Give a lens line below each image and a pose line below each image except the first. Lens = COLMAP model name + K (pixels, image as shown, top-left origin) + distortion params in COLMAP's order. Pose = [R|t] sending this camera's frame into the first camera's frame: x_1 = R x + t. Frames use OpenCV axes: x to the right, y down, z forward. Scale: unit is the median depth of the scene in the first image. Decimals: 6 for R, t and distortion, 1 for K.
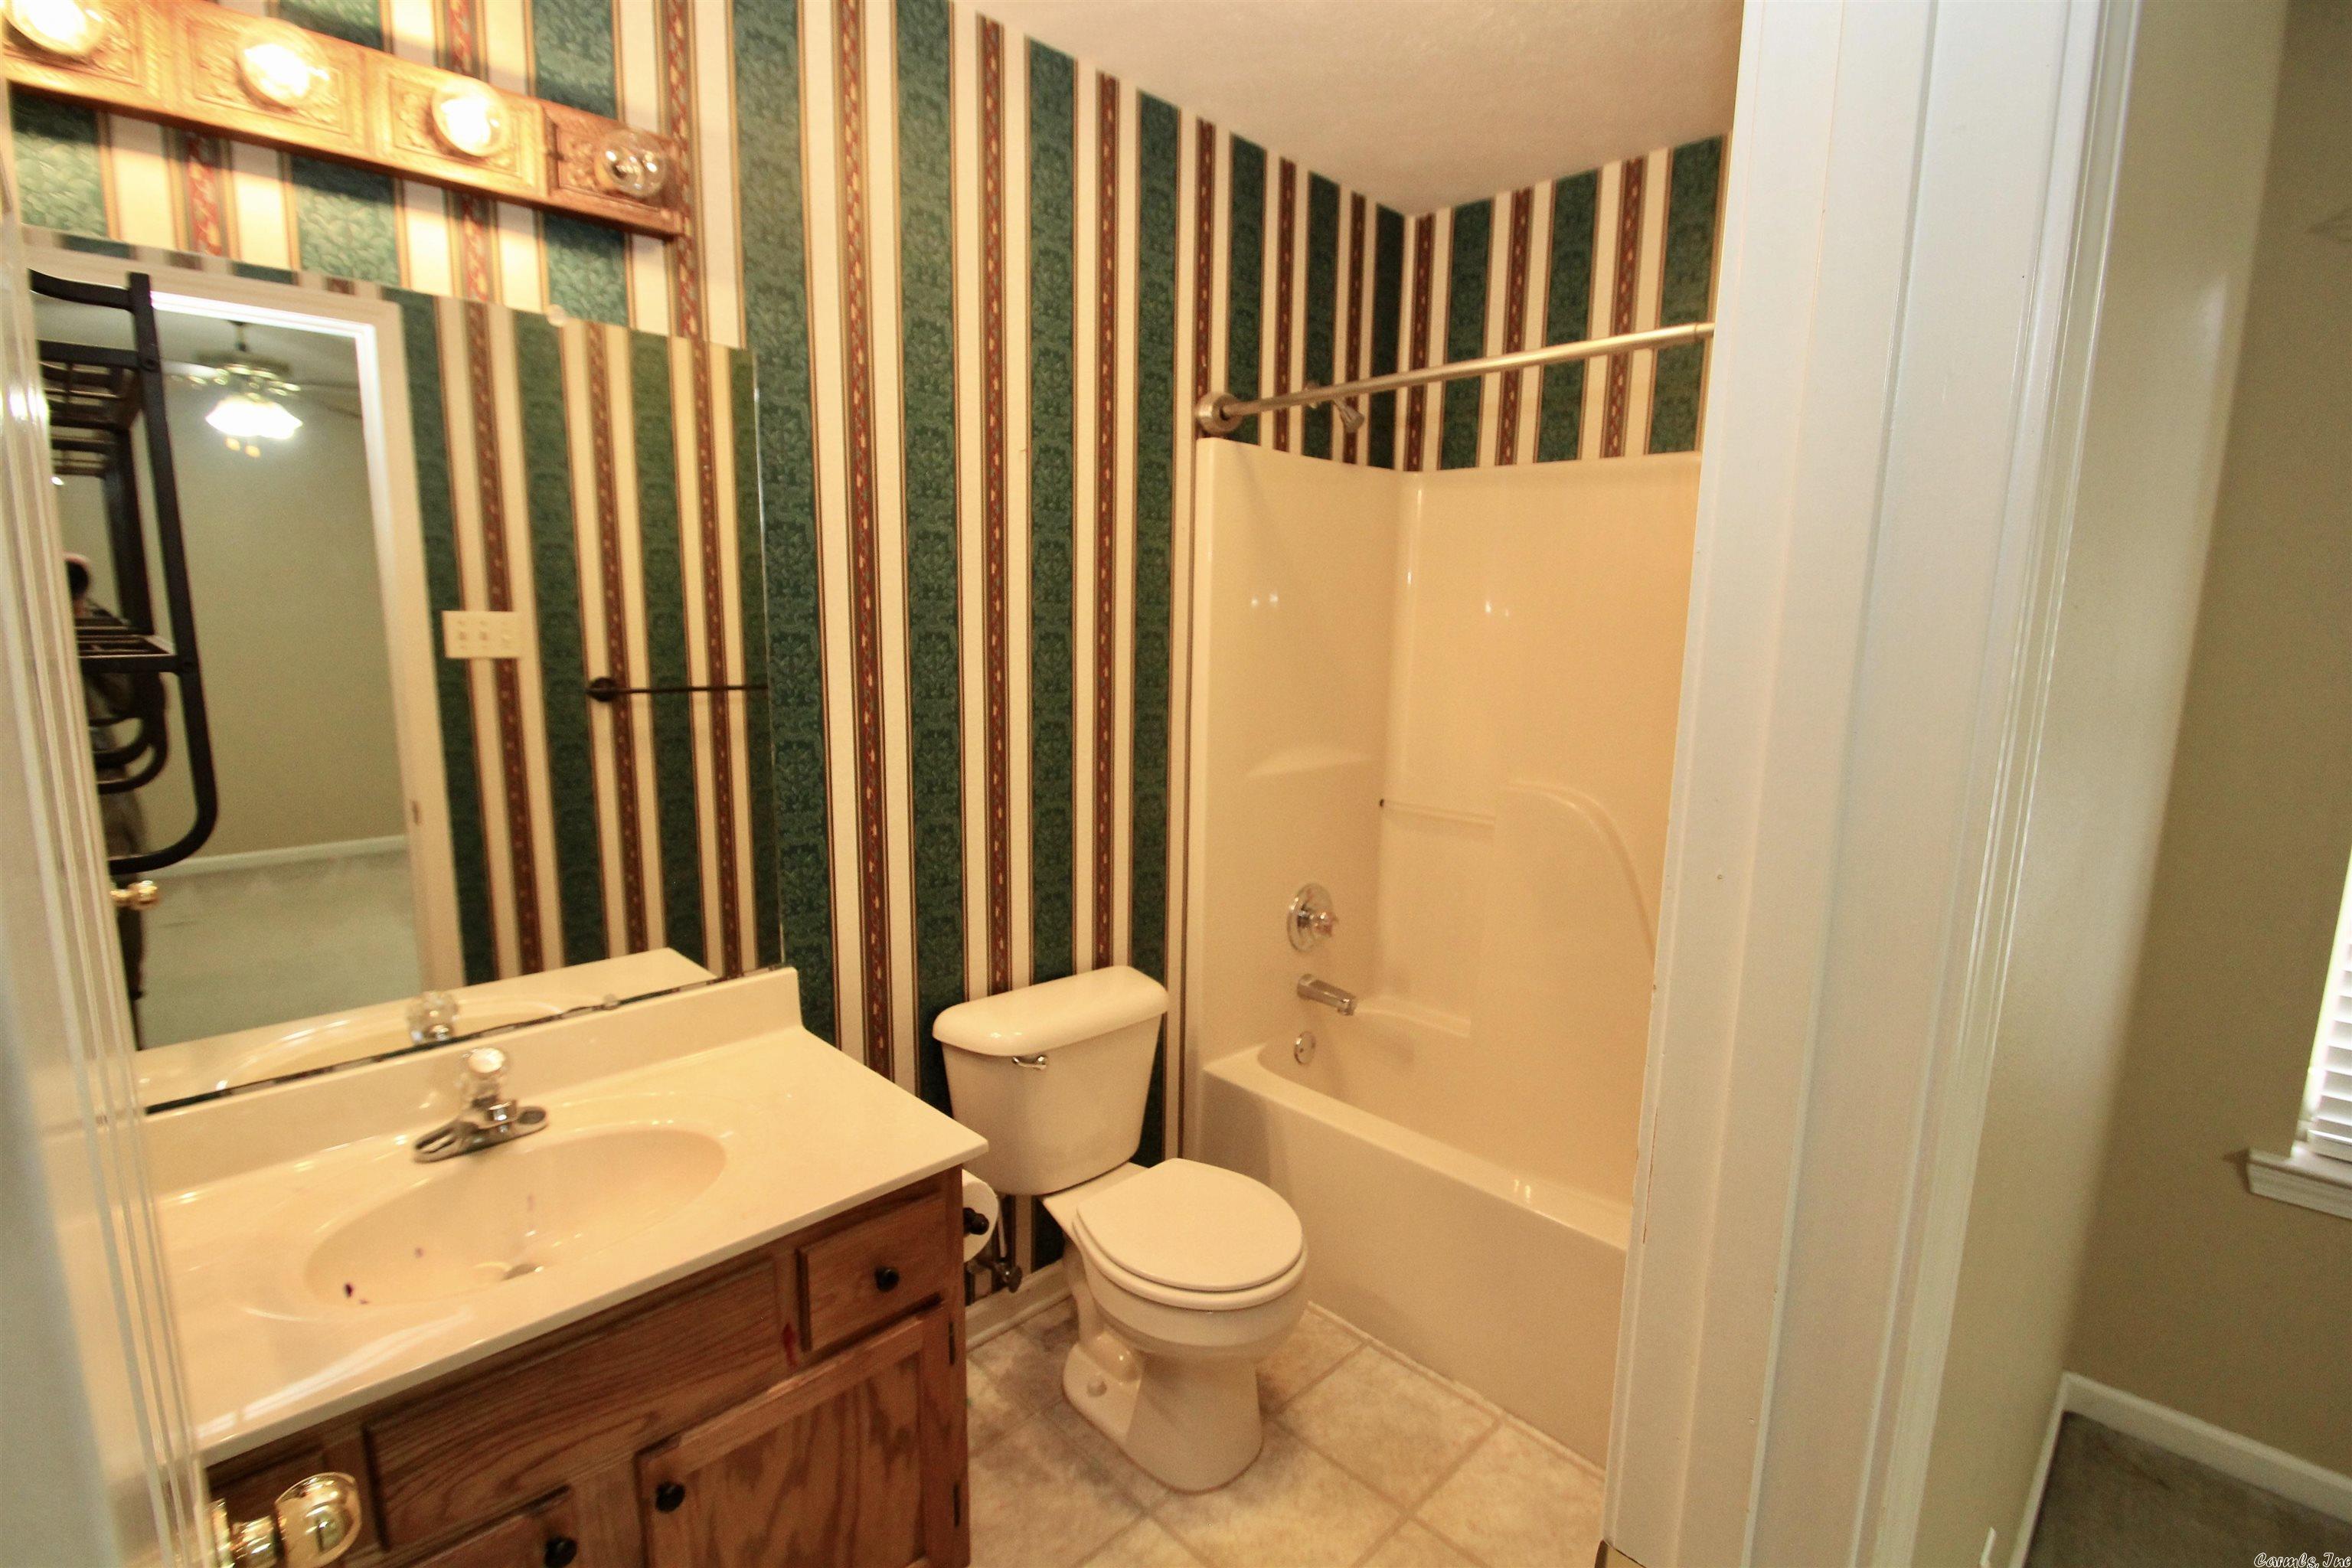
lens RADIAL K [[1085.9, 0, 1202.8], [0, 1085.9, 788.5], [0, 0, 1]] dist [0.015145, -0.020747]
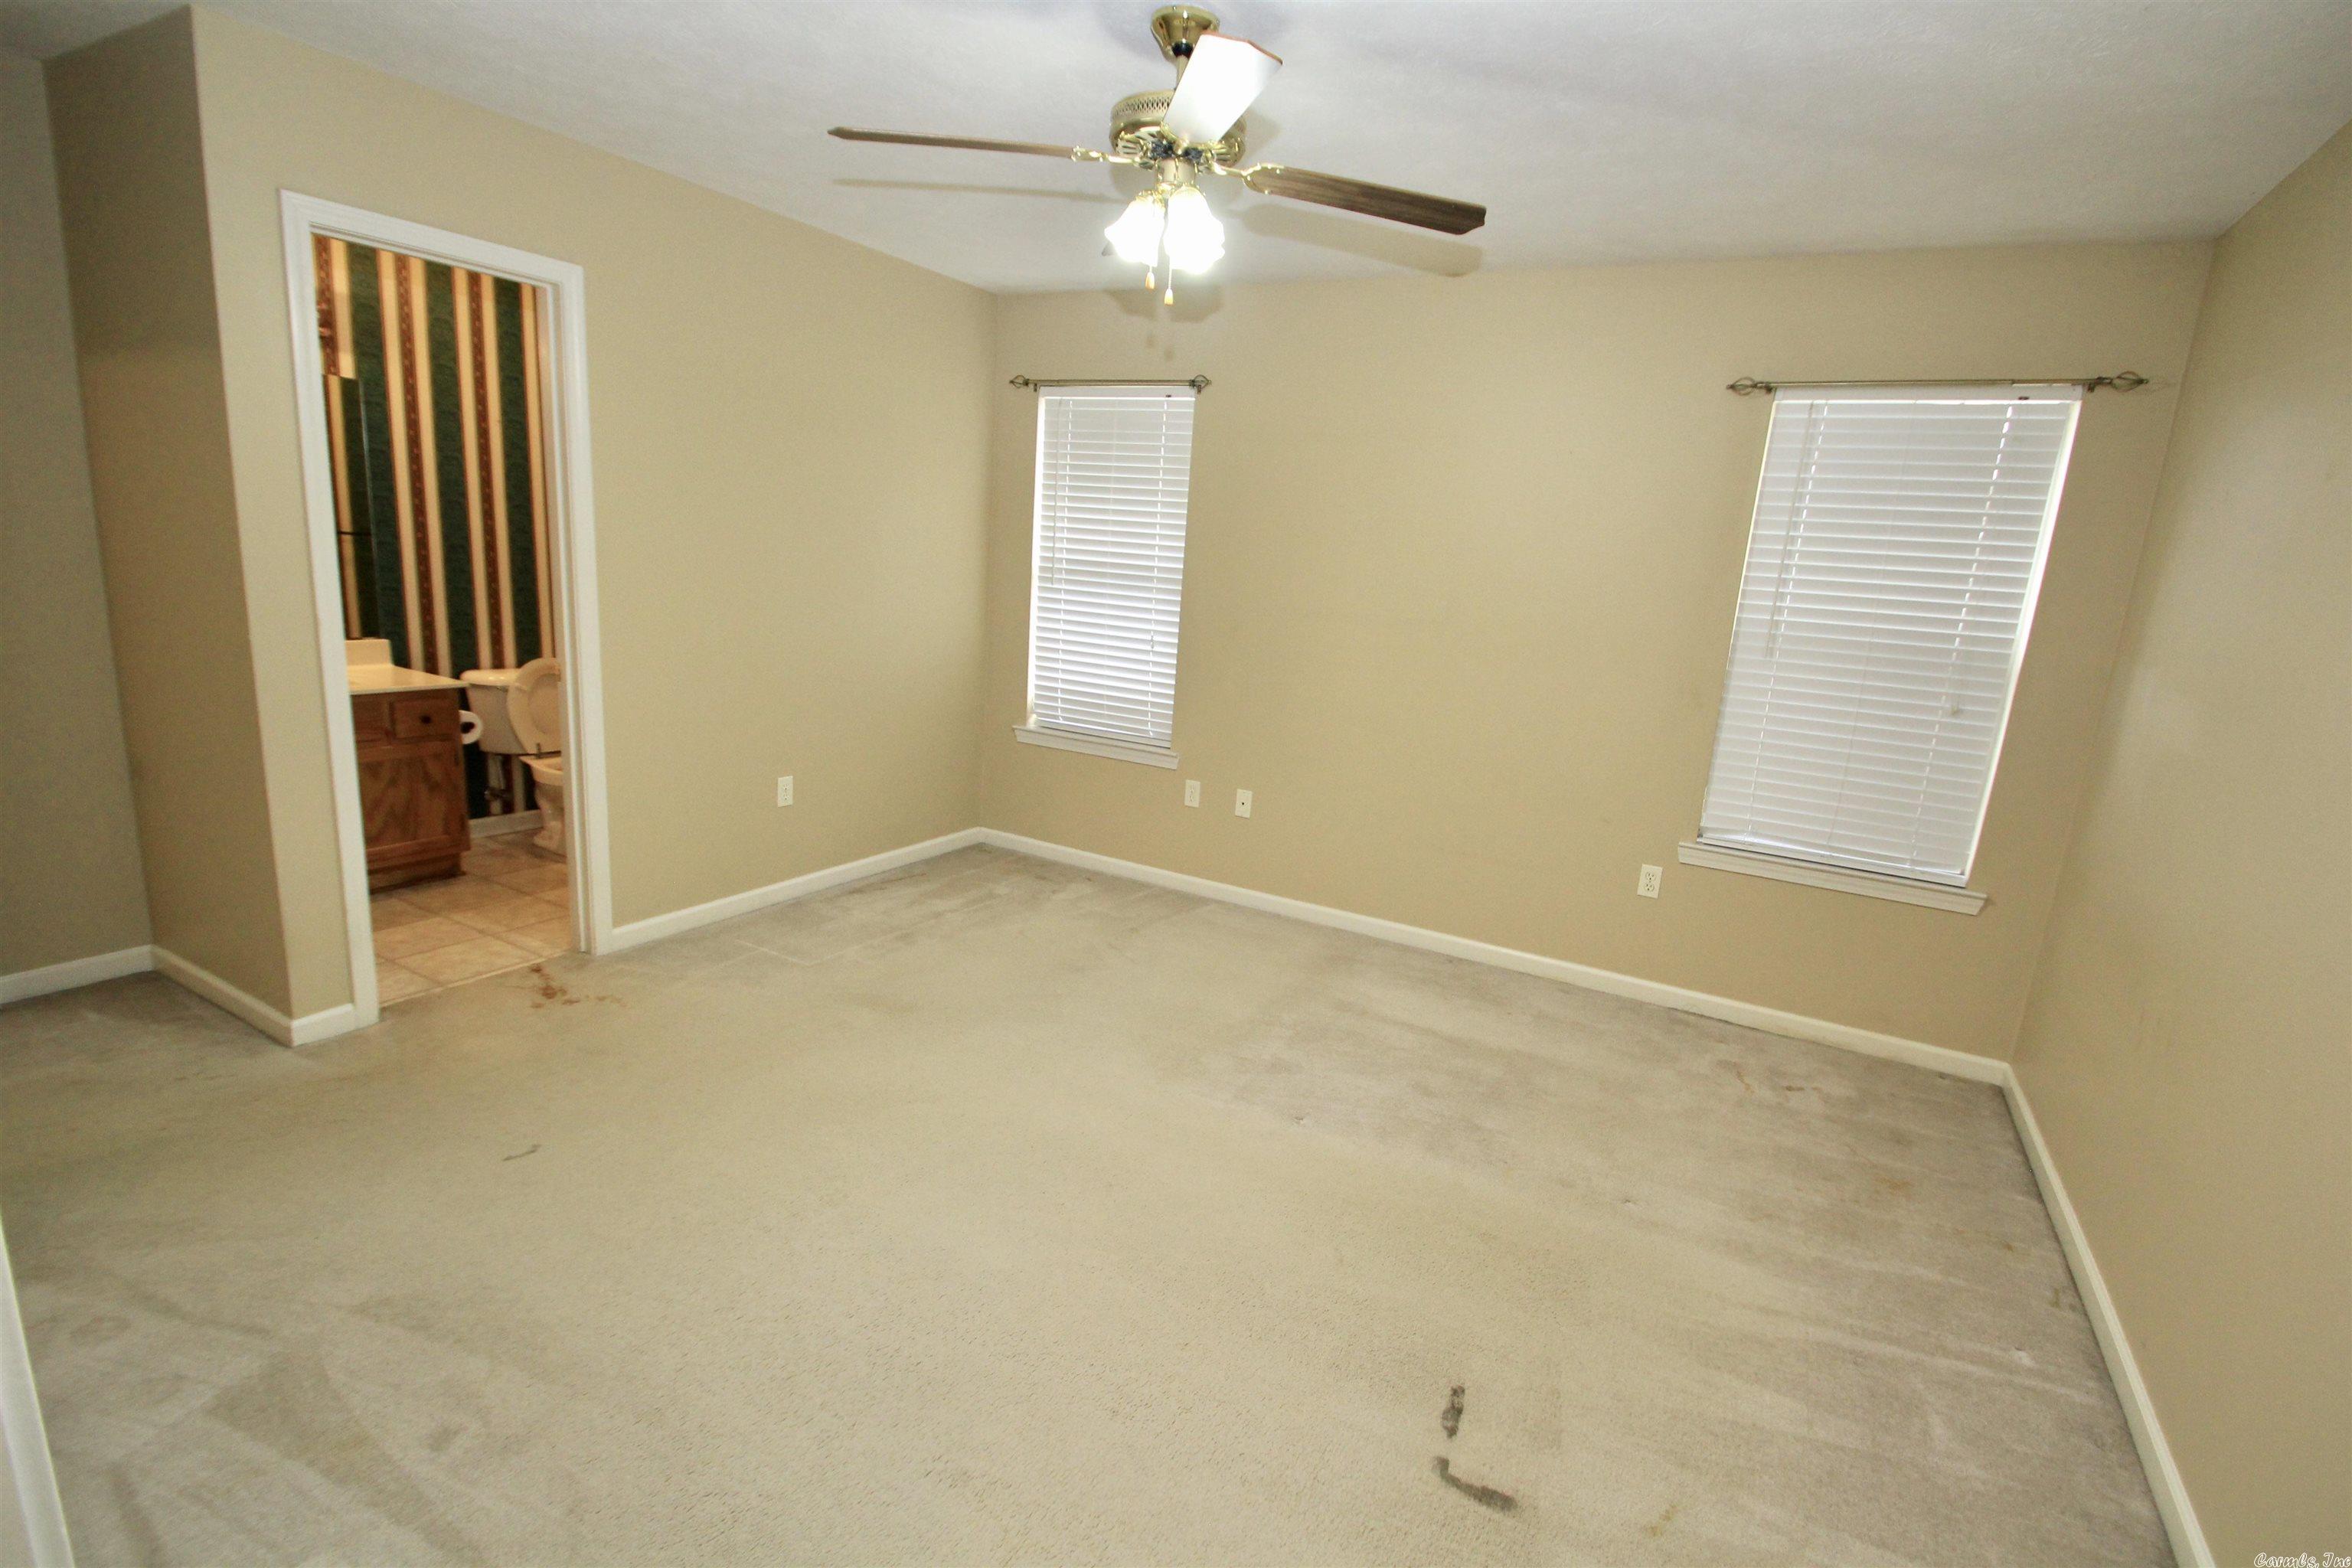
lens RADIAL K [[1067.2, 0, 1176.0], [0, 1067.2, 784.0], [0, 0, 1]] dist [-0.010485, -0.000068]
pose [[0.964679, -0.010641, 0.263214, 0.618632], [-0.005398, 0.998175, 0.060140, 0.306895], [-0.263373, -0.059436, 0.962861, -1.569428]]
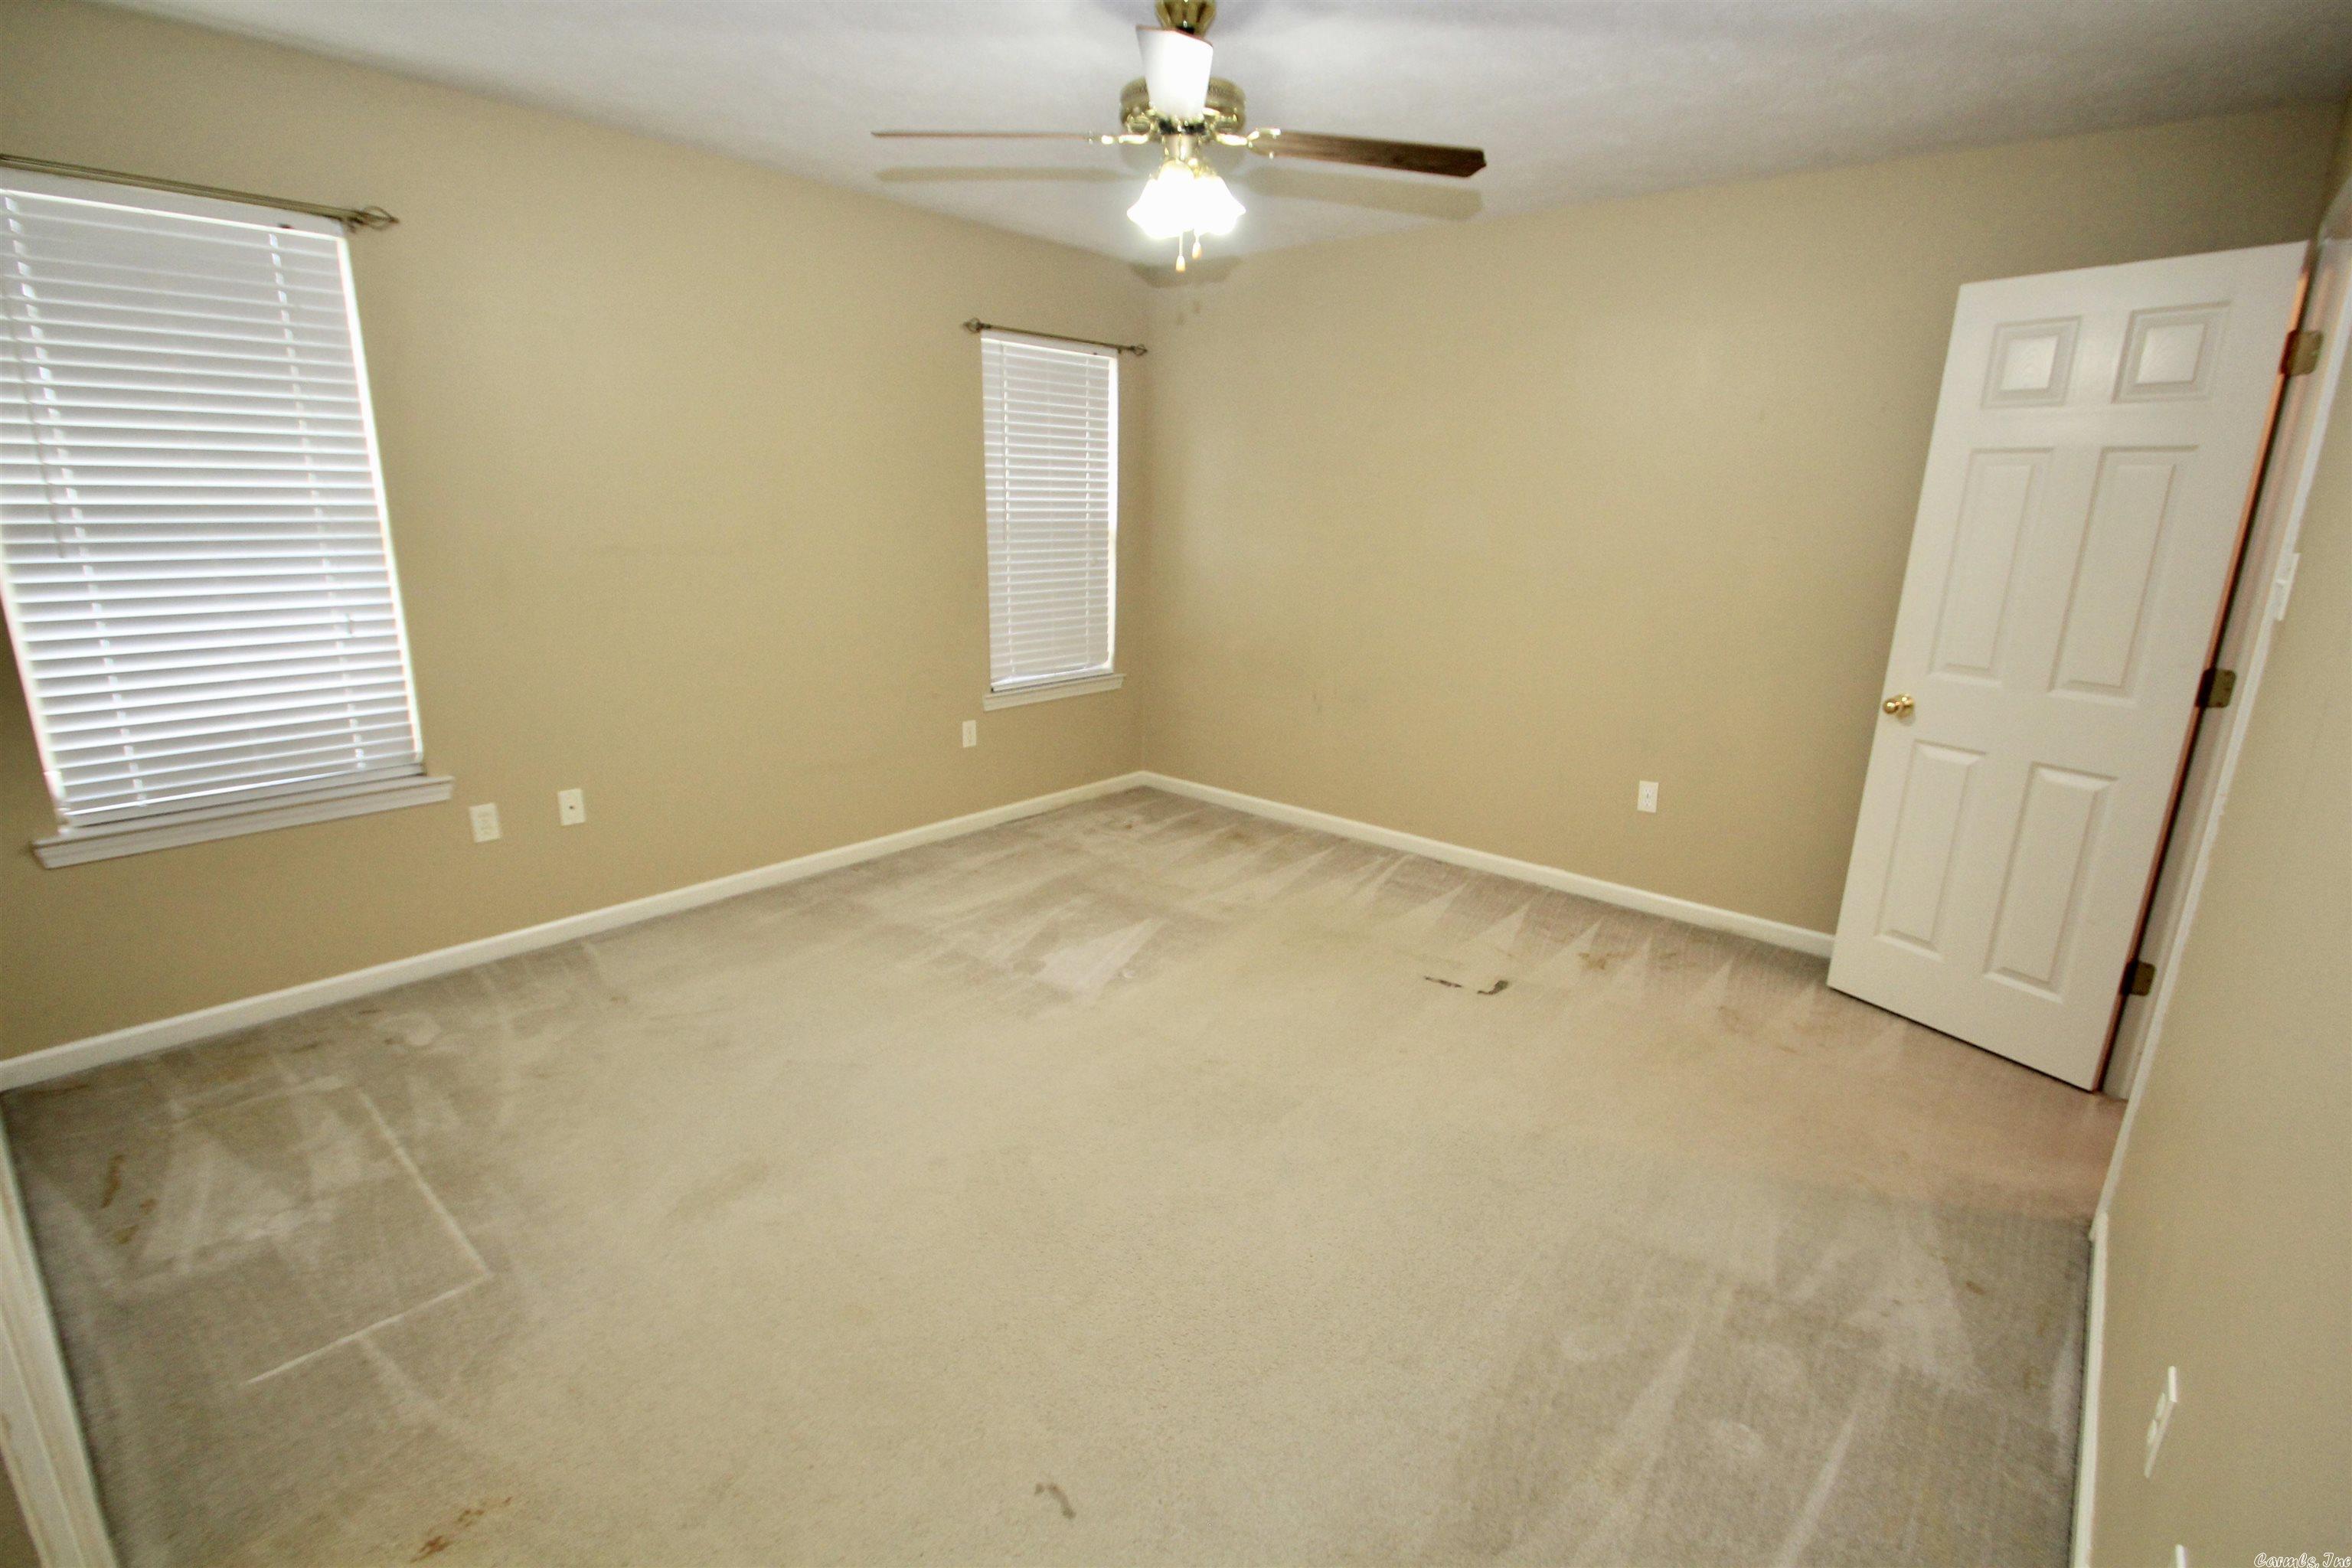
lens RADIAL K [[1109.8, 0, 1247.1], [0, 1109.8, 789.4], [0, 0, 1]] dist [0.005730, -0.014074]
pose [[-0.103945, -0.288799, 0.951730, -0.468040], [0.126073, 0.945369, 0.300638, 0.052371], [-0.986560, 0.151238, -0.061856, -0.421567]]
